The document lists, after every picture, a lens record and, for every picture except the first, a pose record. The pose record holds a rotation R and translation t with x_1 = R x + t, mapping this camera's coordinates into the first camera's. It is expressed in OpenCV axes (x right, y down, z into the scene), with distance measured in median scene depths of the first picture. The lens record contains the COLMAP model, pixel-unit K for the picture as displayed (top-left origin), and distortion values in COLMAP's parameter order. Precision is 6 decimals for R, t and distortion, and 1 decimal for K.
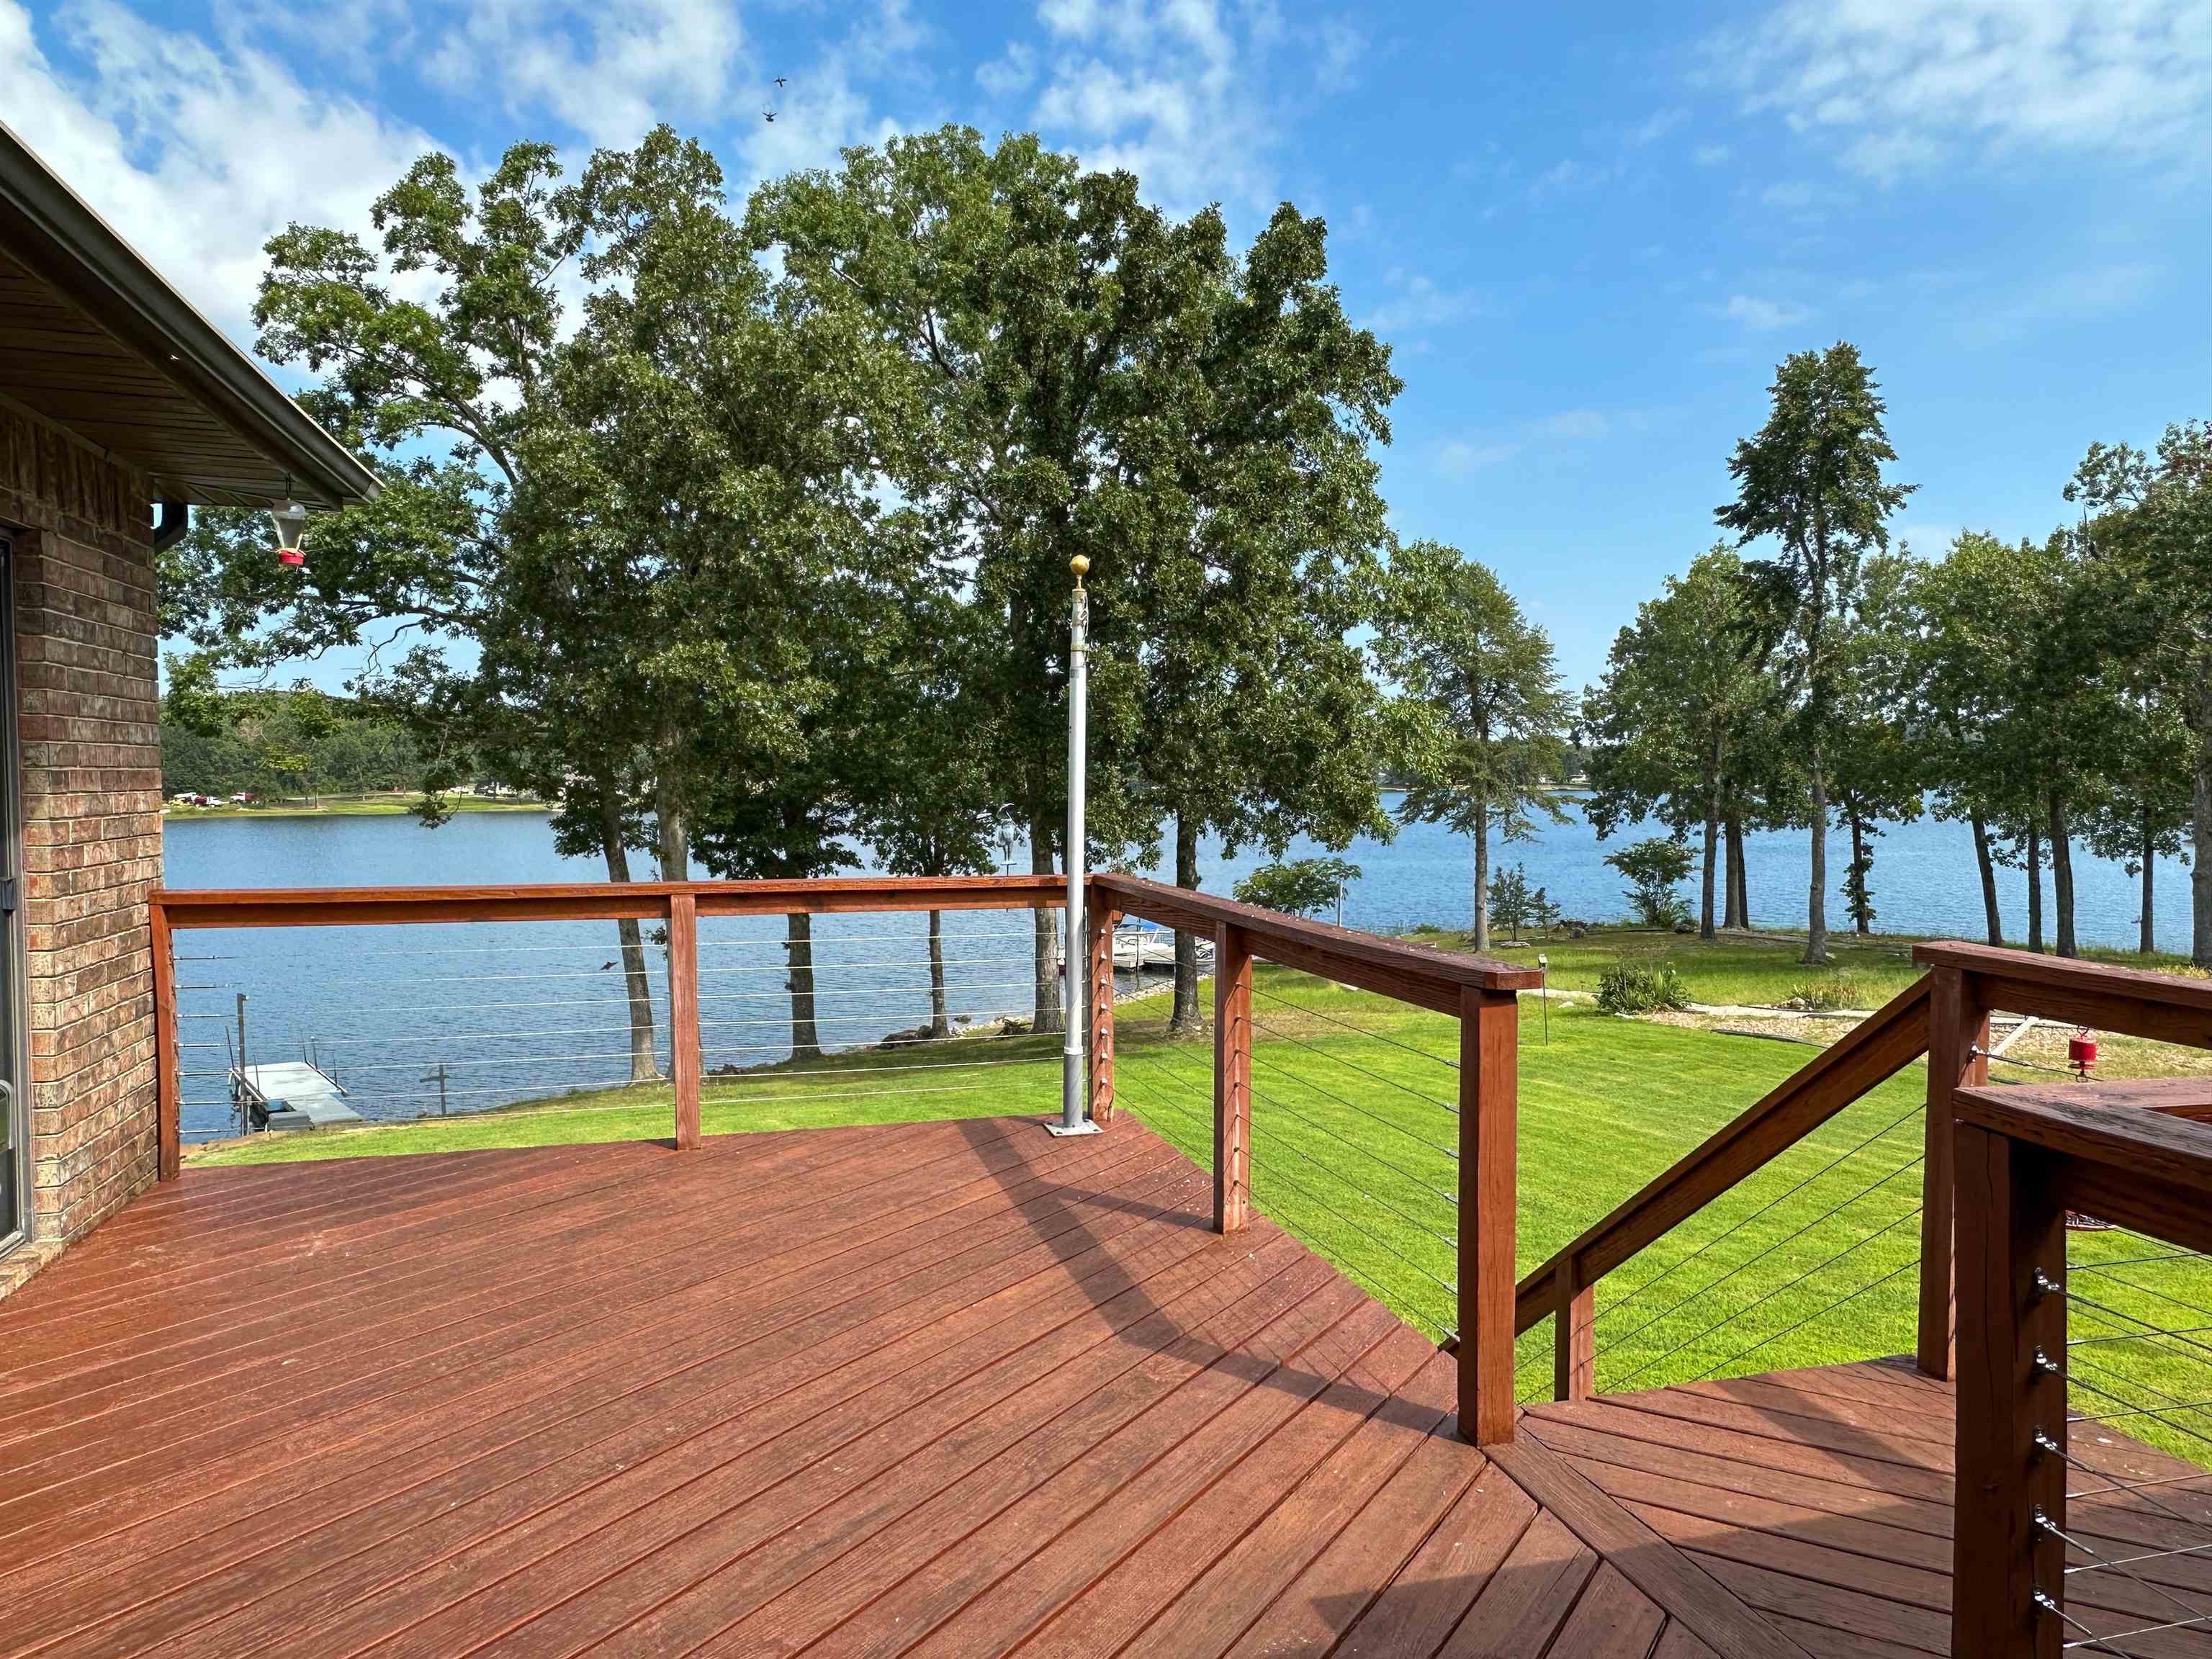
lens RADIAL K [[1475.1, 0, 1106.0], [0, 1475.1, 829.5], [0, 0, 1]] dist [0.005734, 0.002879]
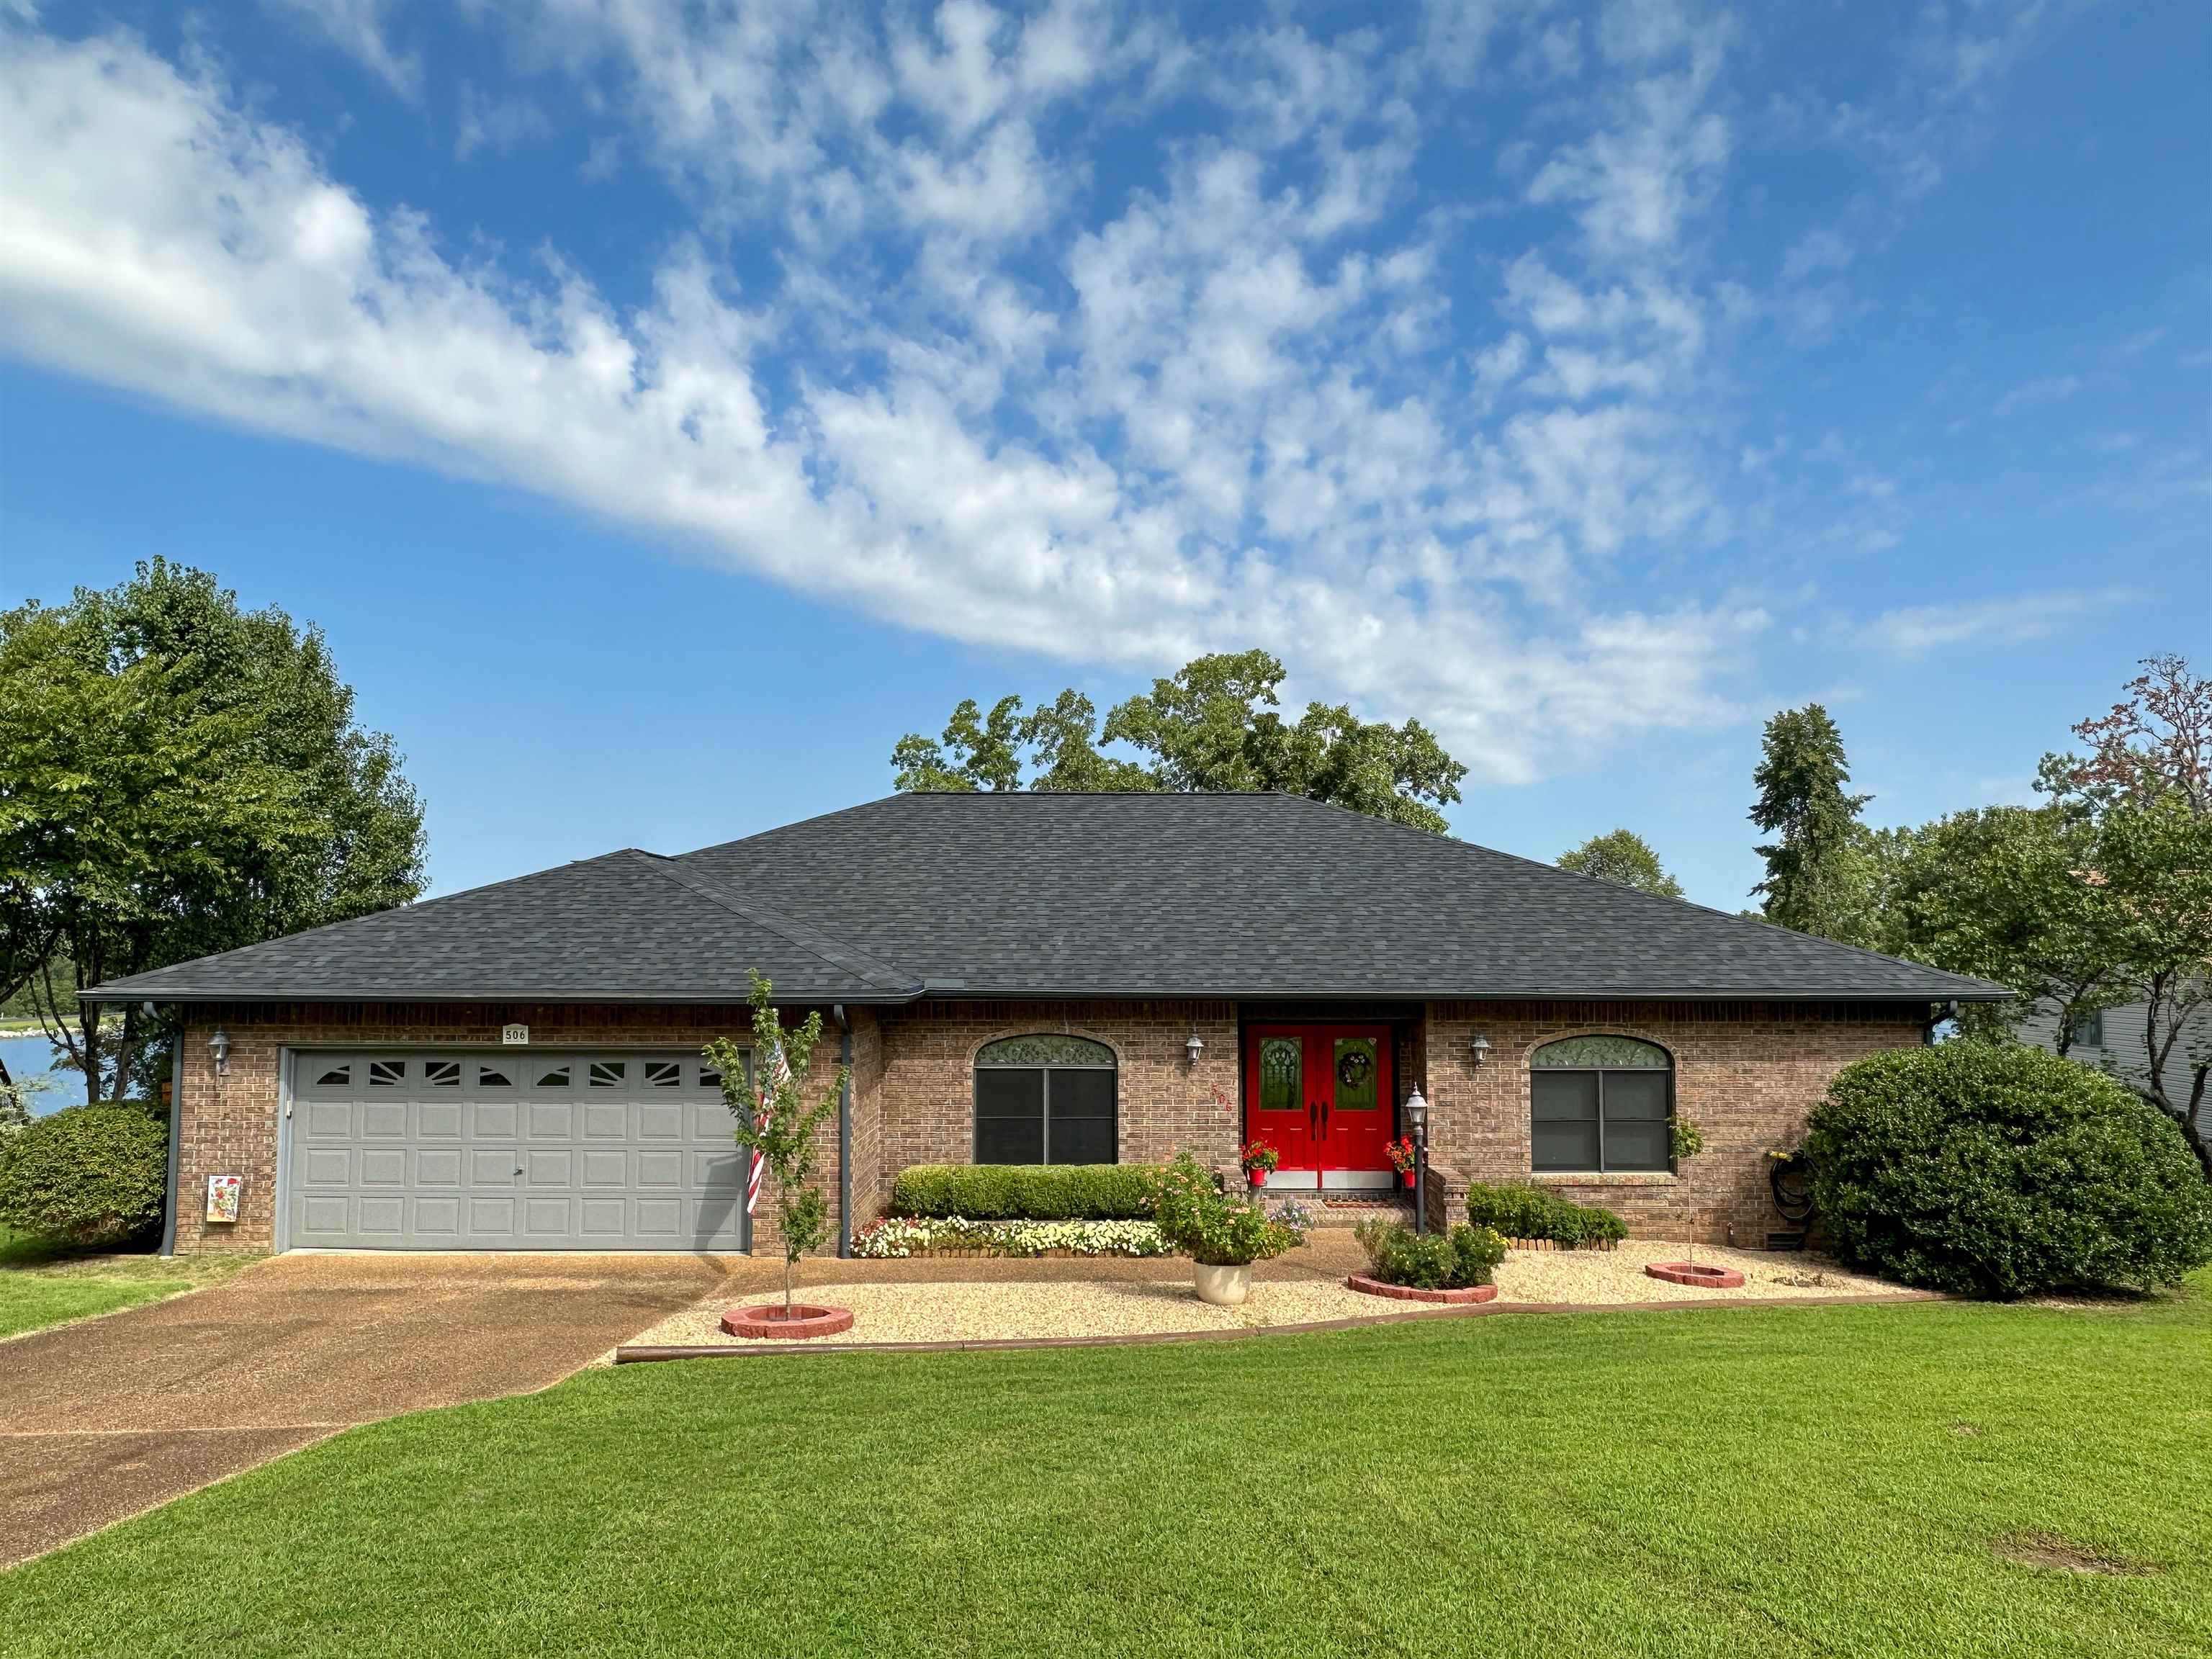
lens RADIAL K [[1475.1, 0, 1106.0], [0, 1475.1, 829.5], [0, 0, 1]] dist [0.005734, 0.002879]
pose [[0.960202, -0.018333, -0.278706, 0.321288], [-0.013455, 0.993649, -0.111715, -0.031447], [0.278984, 0.111019, 0.953857, -0.935740]]
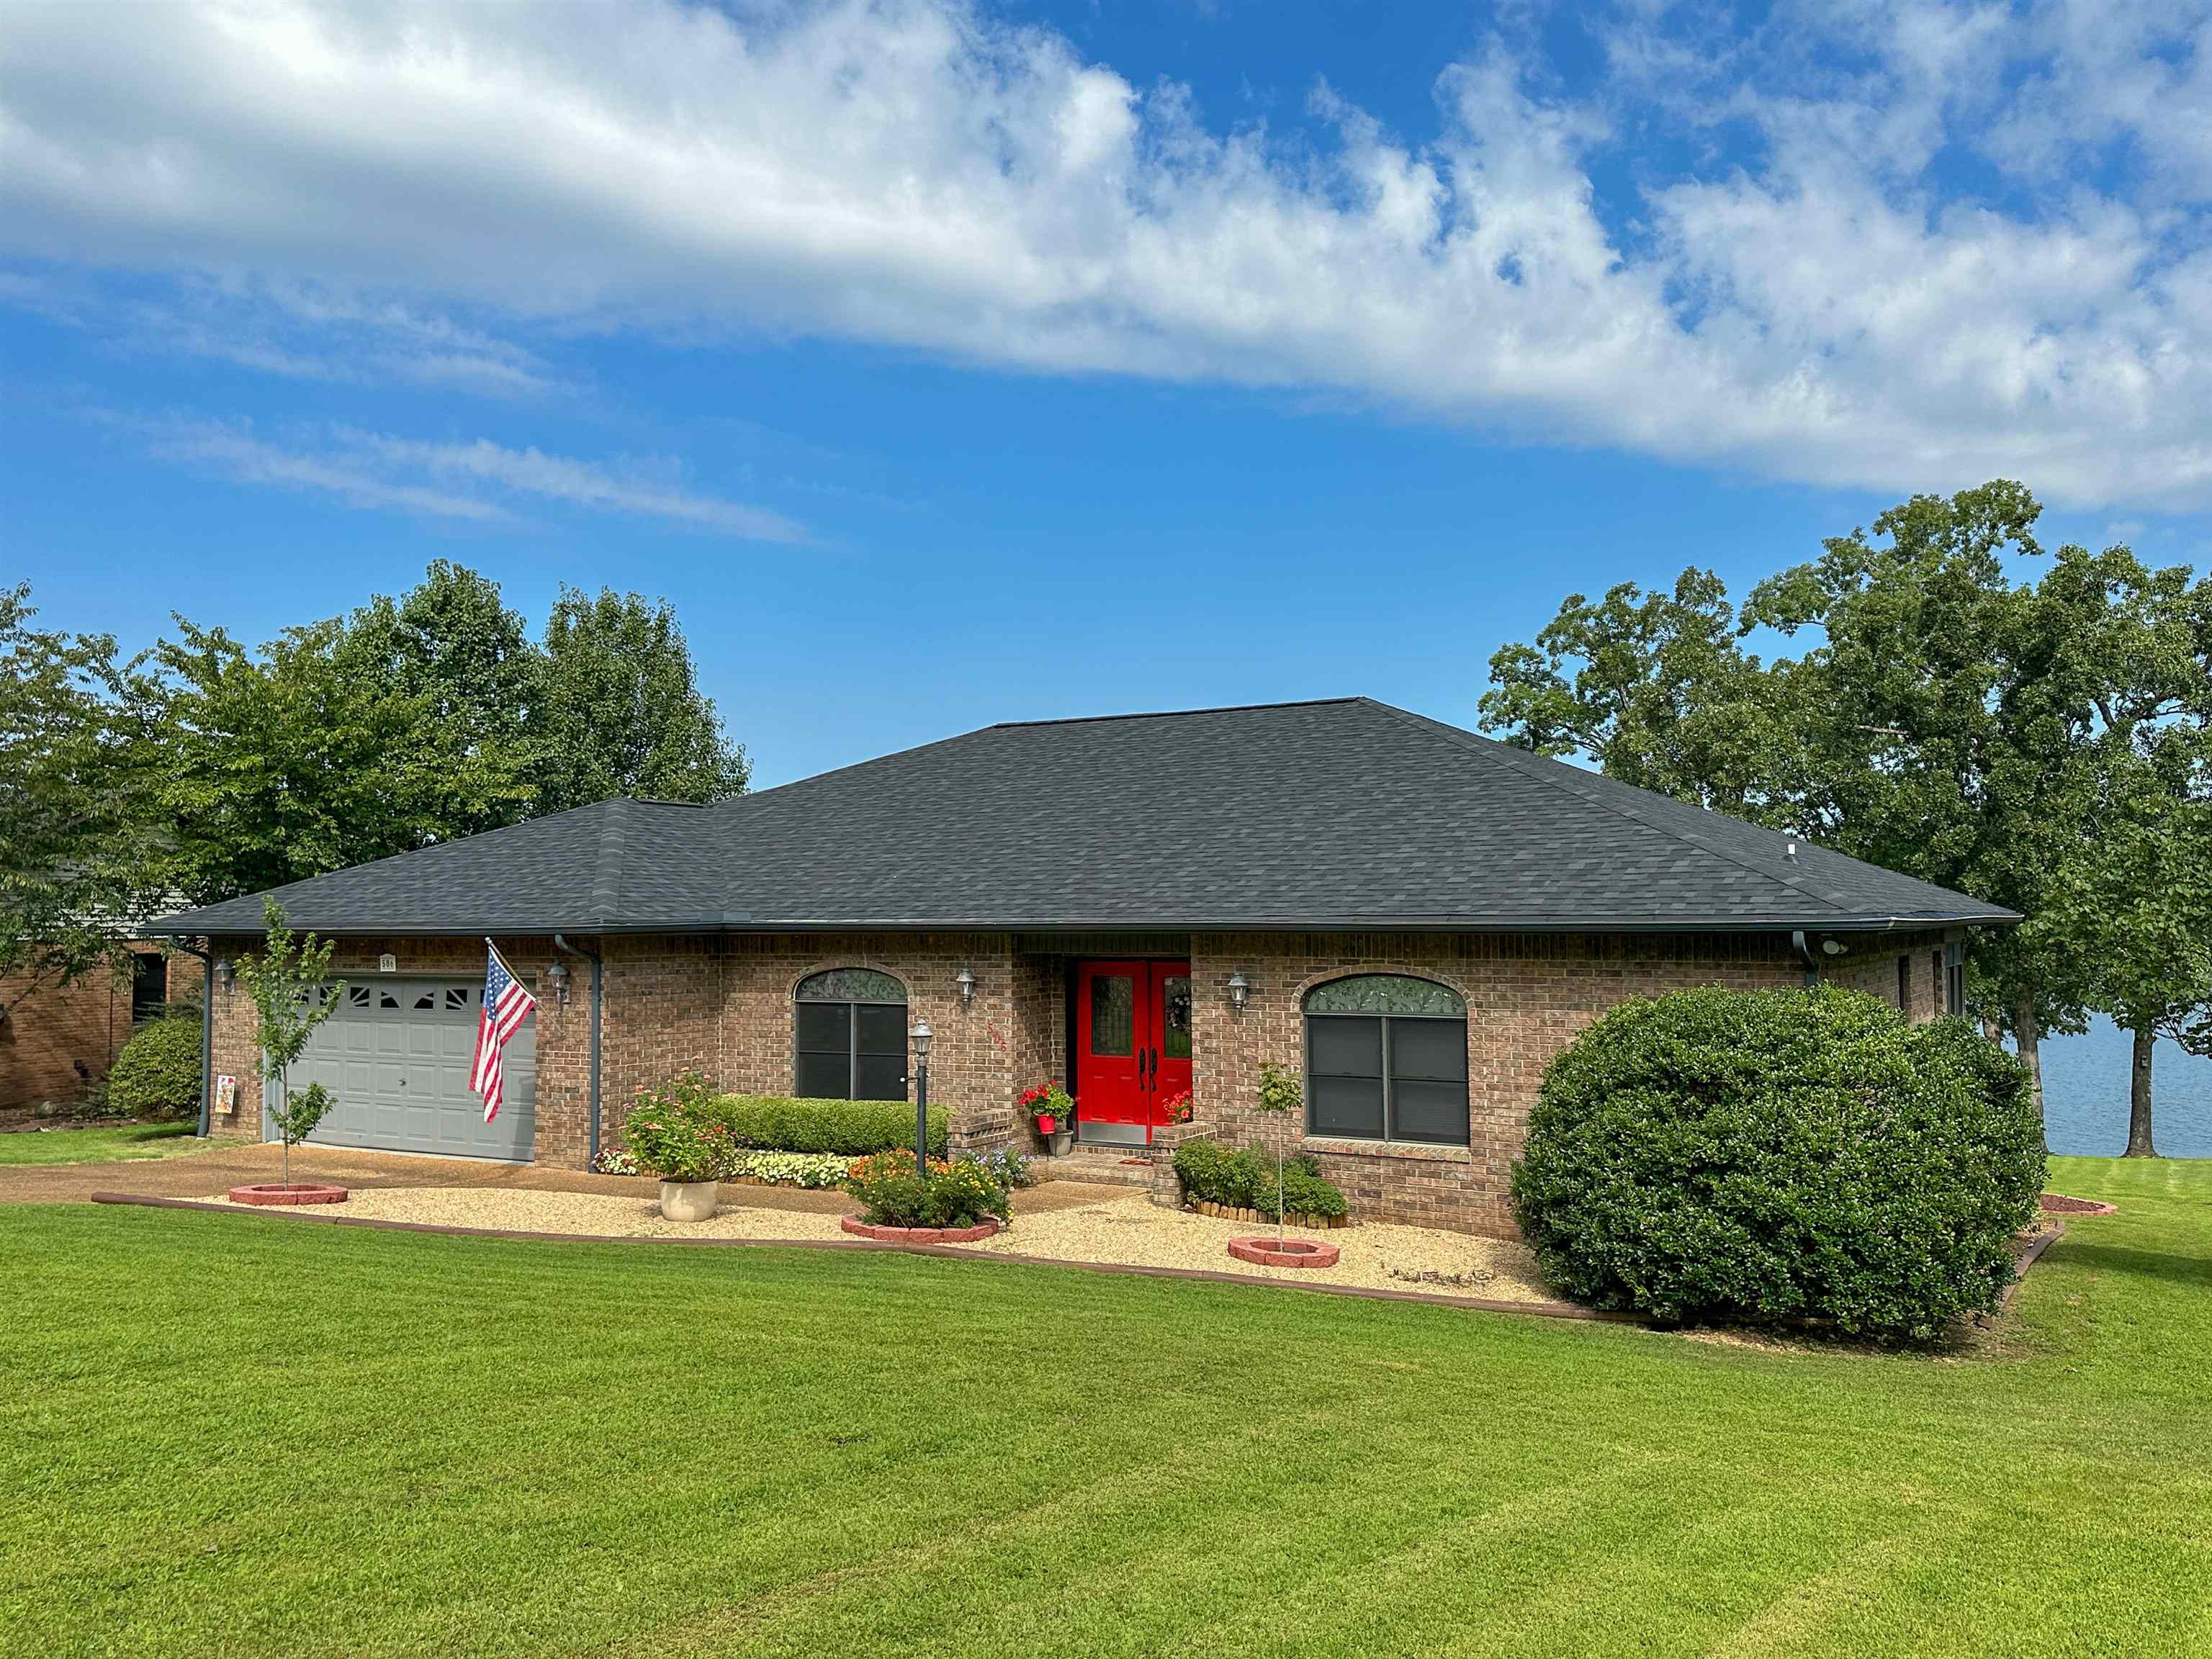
lens RADIAL K [[1773.3, 0, 1106.0], [0, 1773.3, 829.5], [0, 0, 1]] dist [0.161975, -0.002877]
pose [[0.676659, -0.038362, -0.735297, 0.691949], [-0.019265, 0.997378, -0.069764, -0.023701], [0.736045, 0.061371, 0.674145, -0.782565]]
